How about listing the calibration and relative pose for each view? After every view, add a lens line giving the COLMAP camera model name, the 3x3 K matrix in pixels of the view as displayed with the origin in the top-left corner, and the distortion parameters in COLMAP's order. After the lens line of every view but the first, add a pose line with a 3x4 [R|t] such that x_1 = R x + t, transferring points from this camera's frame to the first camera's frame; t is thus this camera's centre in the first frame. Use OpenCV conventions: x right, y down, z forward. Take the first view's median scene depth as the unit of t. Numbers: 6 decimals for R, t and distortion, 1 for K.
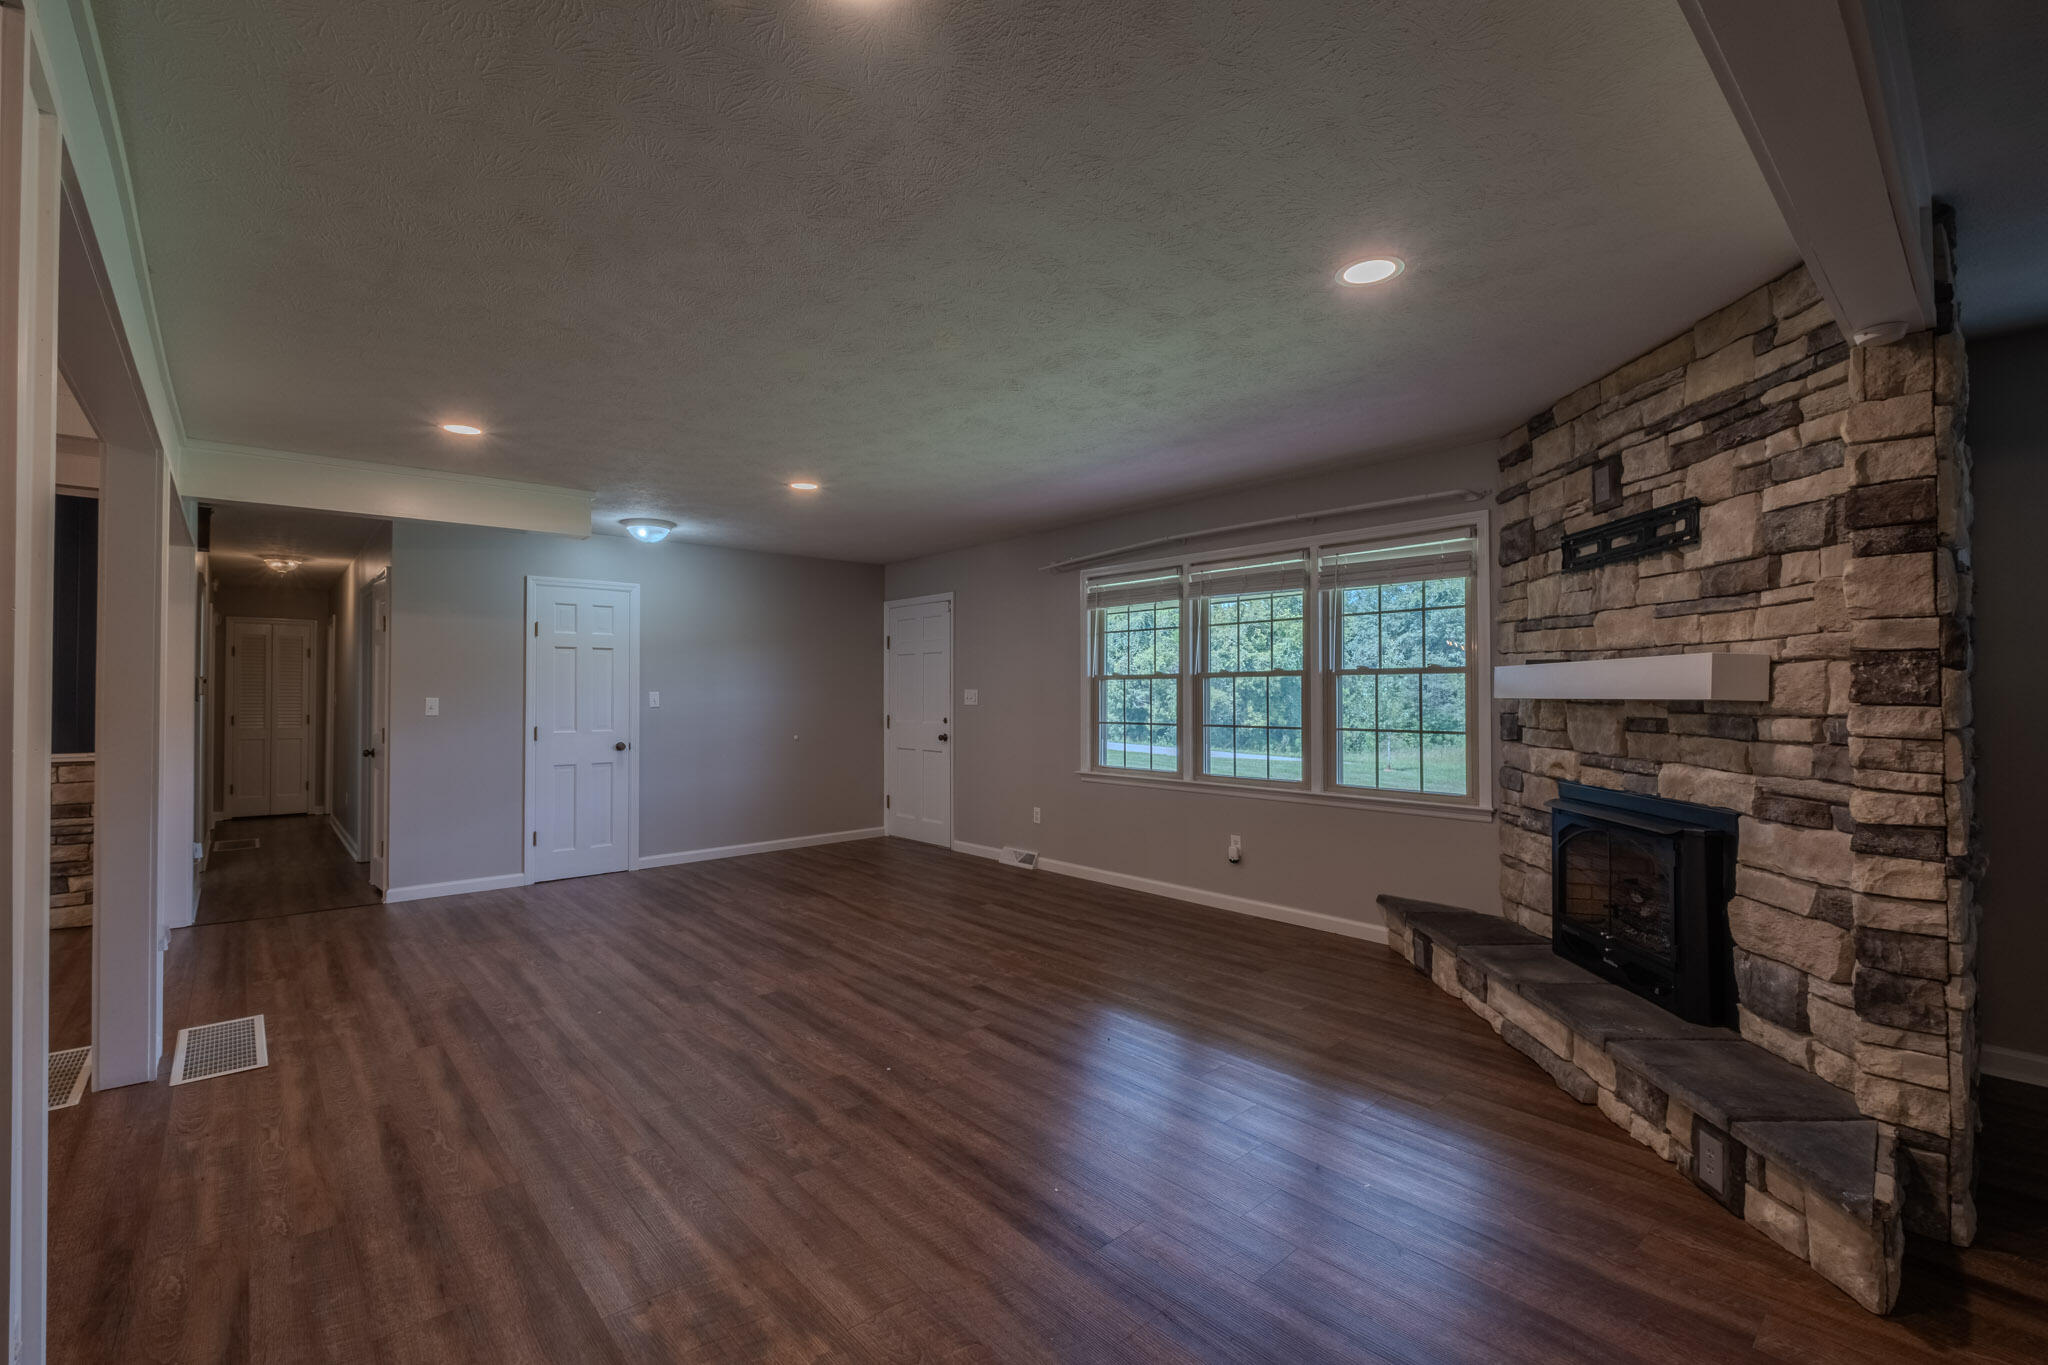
lens RADIAL K [[892.9, 0, 1041.0], [0, 892.9, 682.0], [0, 0, 1]] dist [-0.000940, -0.003527]
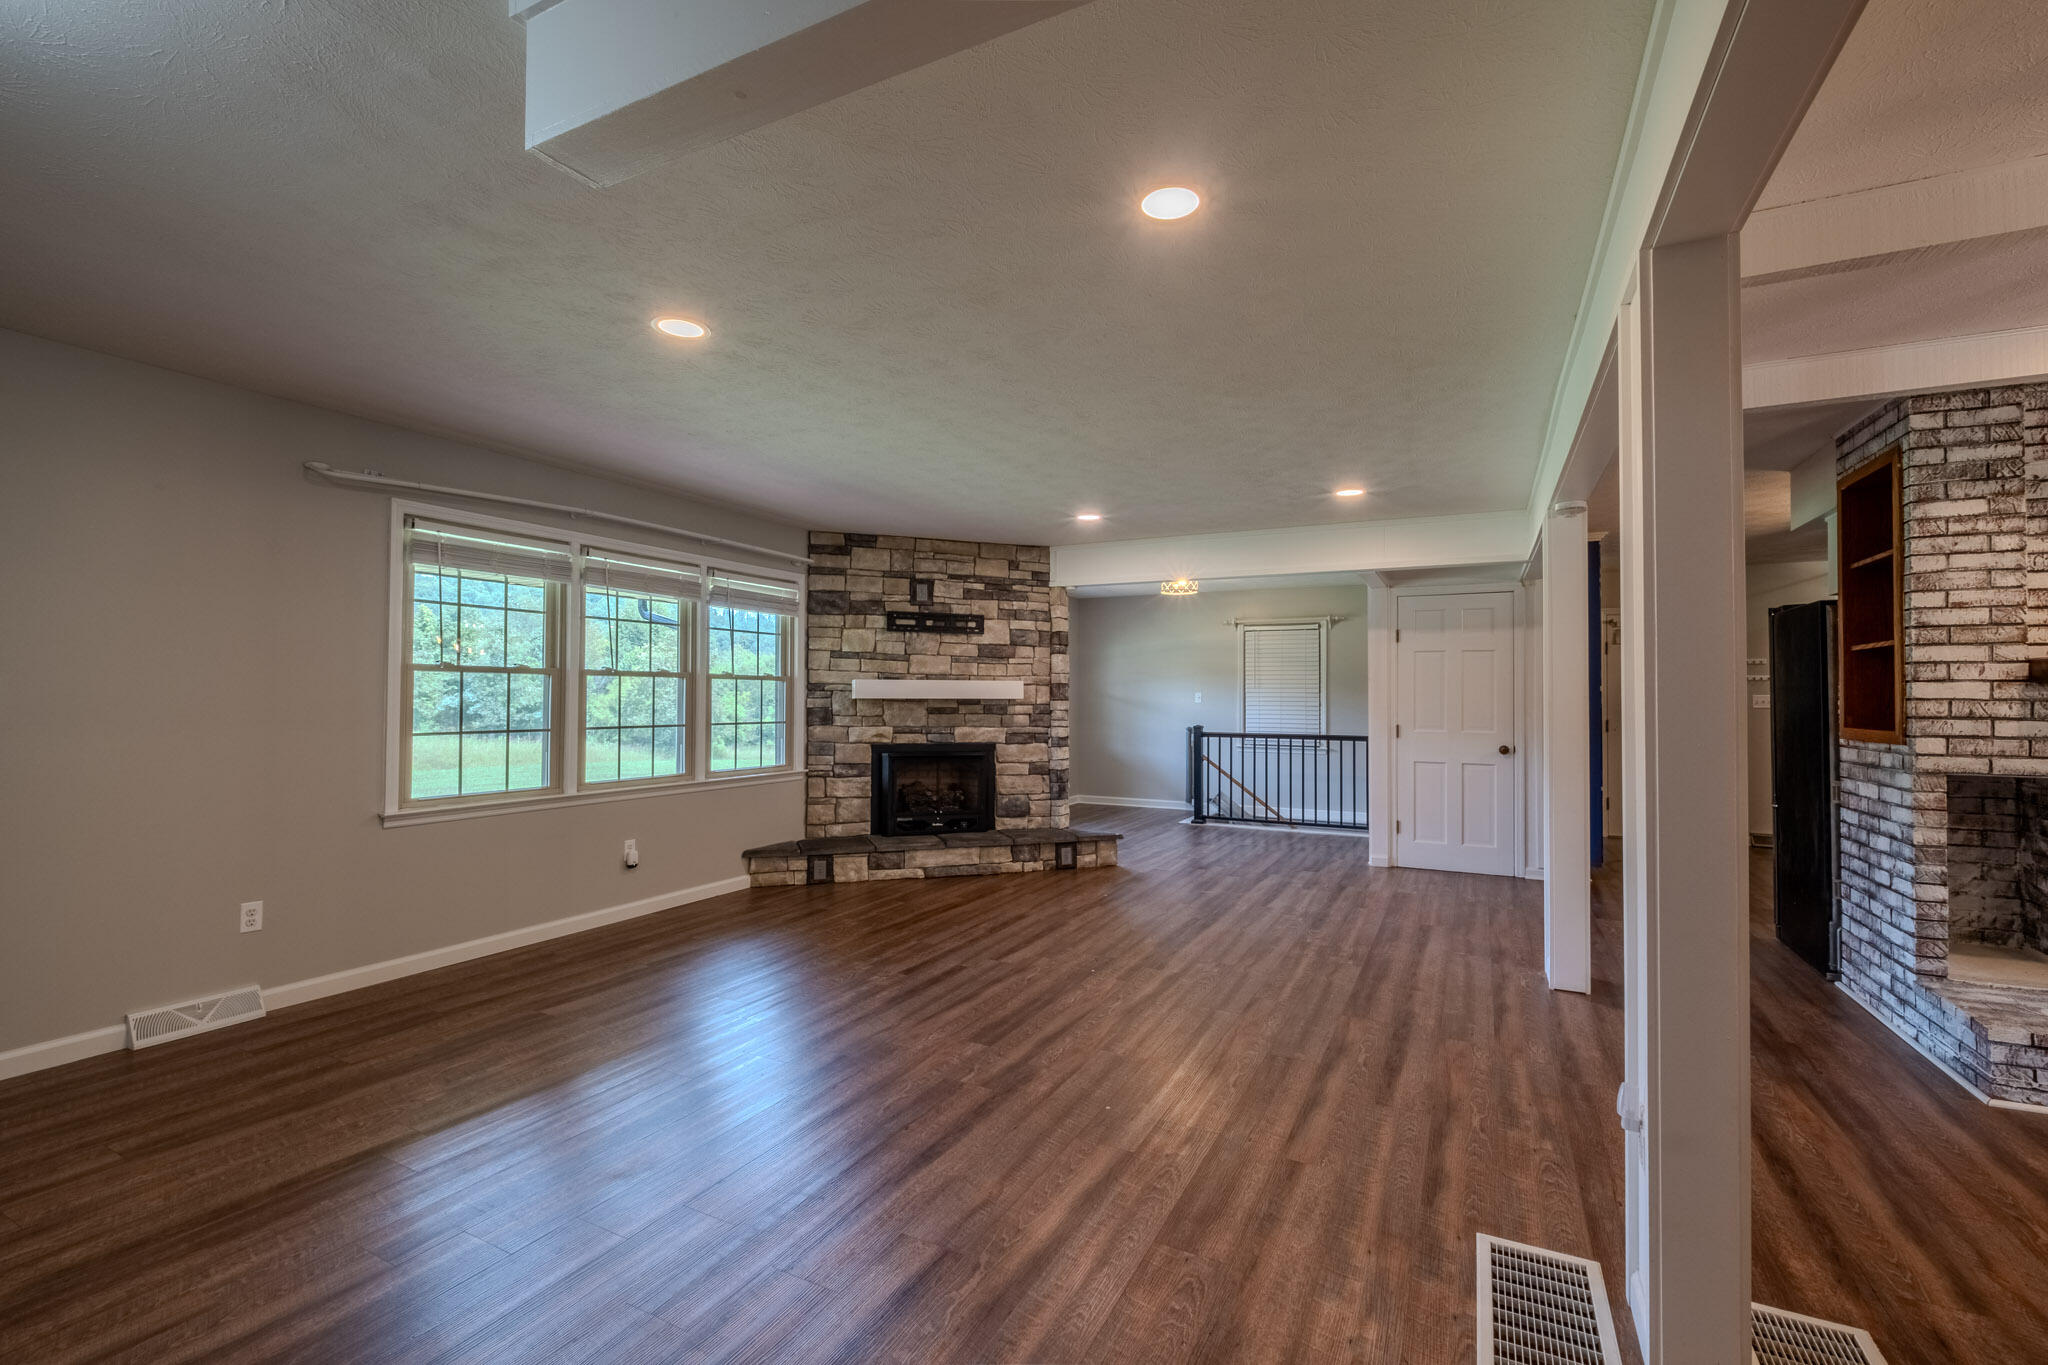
lens RADIAL K [[892.9, 0, 1014.5], [0, 892.9, 678.5], [0, 0, 1]] dist [-0.000940, -0.003527]
pose [[-0.353578, 0.021195, 0.935165, -1.433174], [-0.016122, 0.999457, -0.028748, 0.030570], [-0.935266, -0.025241, -0.353045, 1.630434]]
